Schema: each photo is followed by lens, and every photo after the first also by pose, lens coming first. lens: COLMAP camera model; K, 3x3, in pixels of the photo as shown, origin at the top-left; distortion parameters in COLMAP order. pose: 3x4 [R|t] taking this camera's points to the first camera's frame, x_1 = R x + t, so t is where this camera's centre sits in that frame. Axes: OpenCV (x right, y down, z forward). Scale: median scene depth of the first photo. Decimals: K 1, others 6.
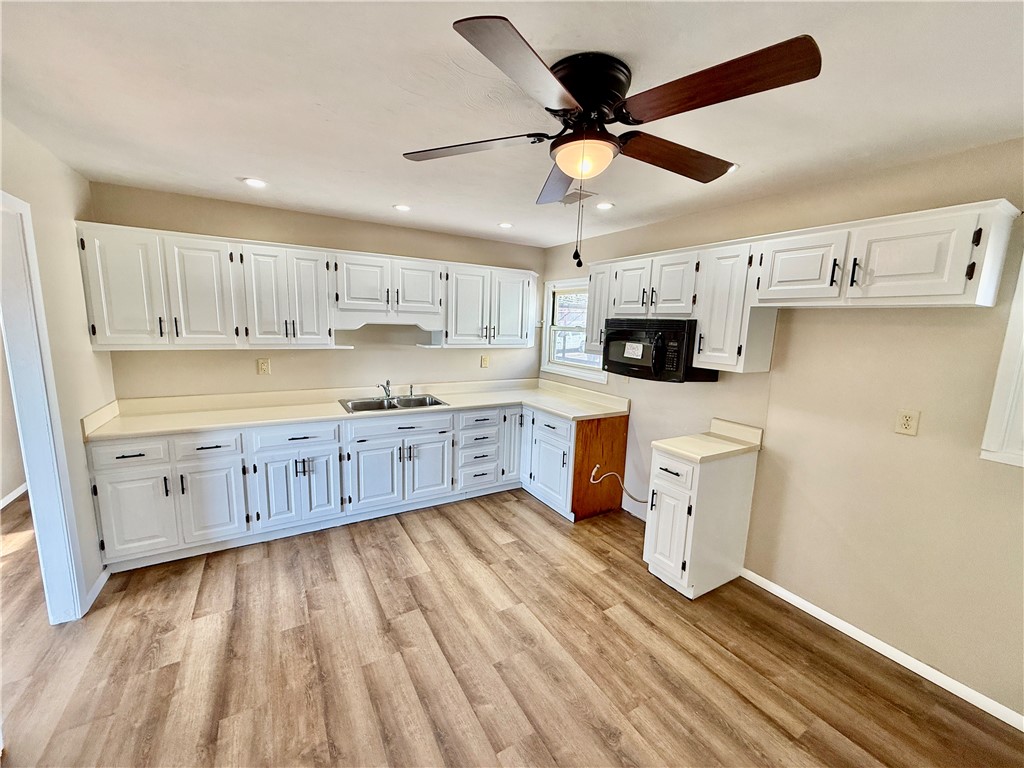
lens RADIAL K [[404.9, 0, 512.0], [0, 404.9, 384.0], [0, 0, 1]] dist [-0.001164, 0.000171]
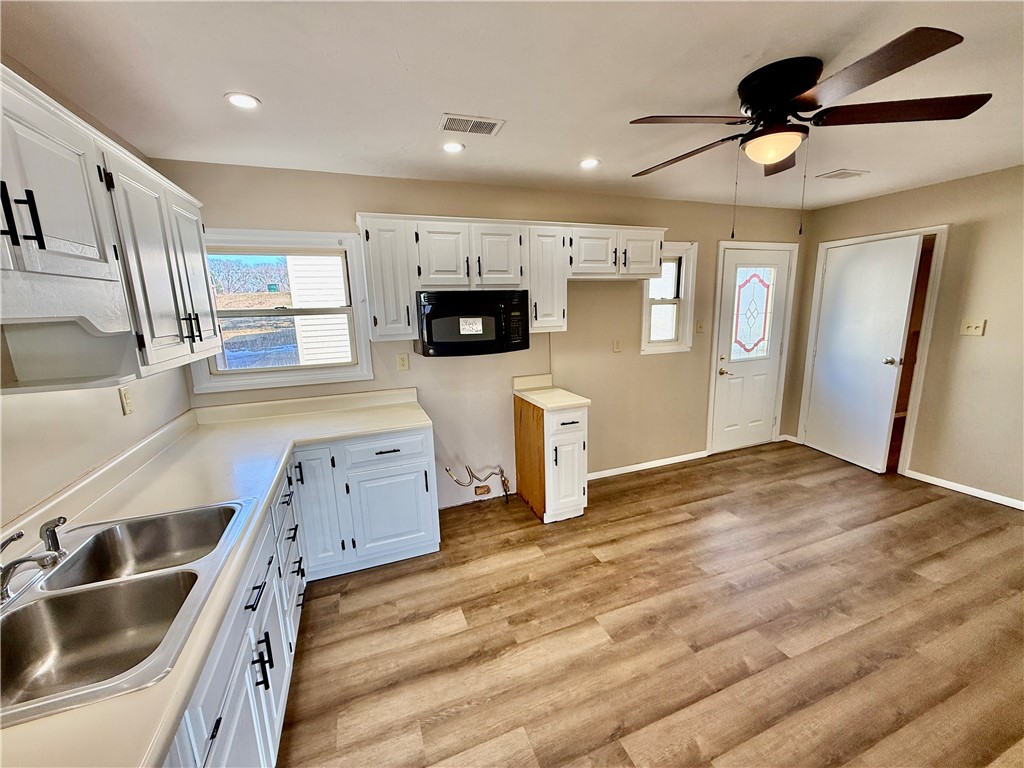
lens RADIAL K [[404.9, 0, 512.0], [0, 404.9, 384.0], [0, 0, 1]] dist [-0.001164, 0.000171]
pose [[0.173371, -0.227207, 0.958290, -0.669334], [0.180949, 0.963809, 0.195779, -0.135630], [-0.968091, 0.139459, 0.208210, 0.849076]]
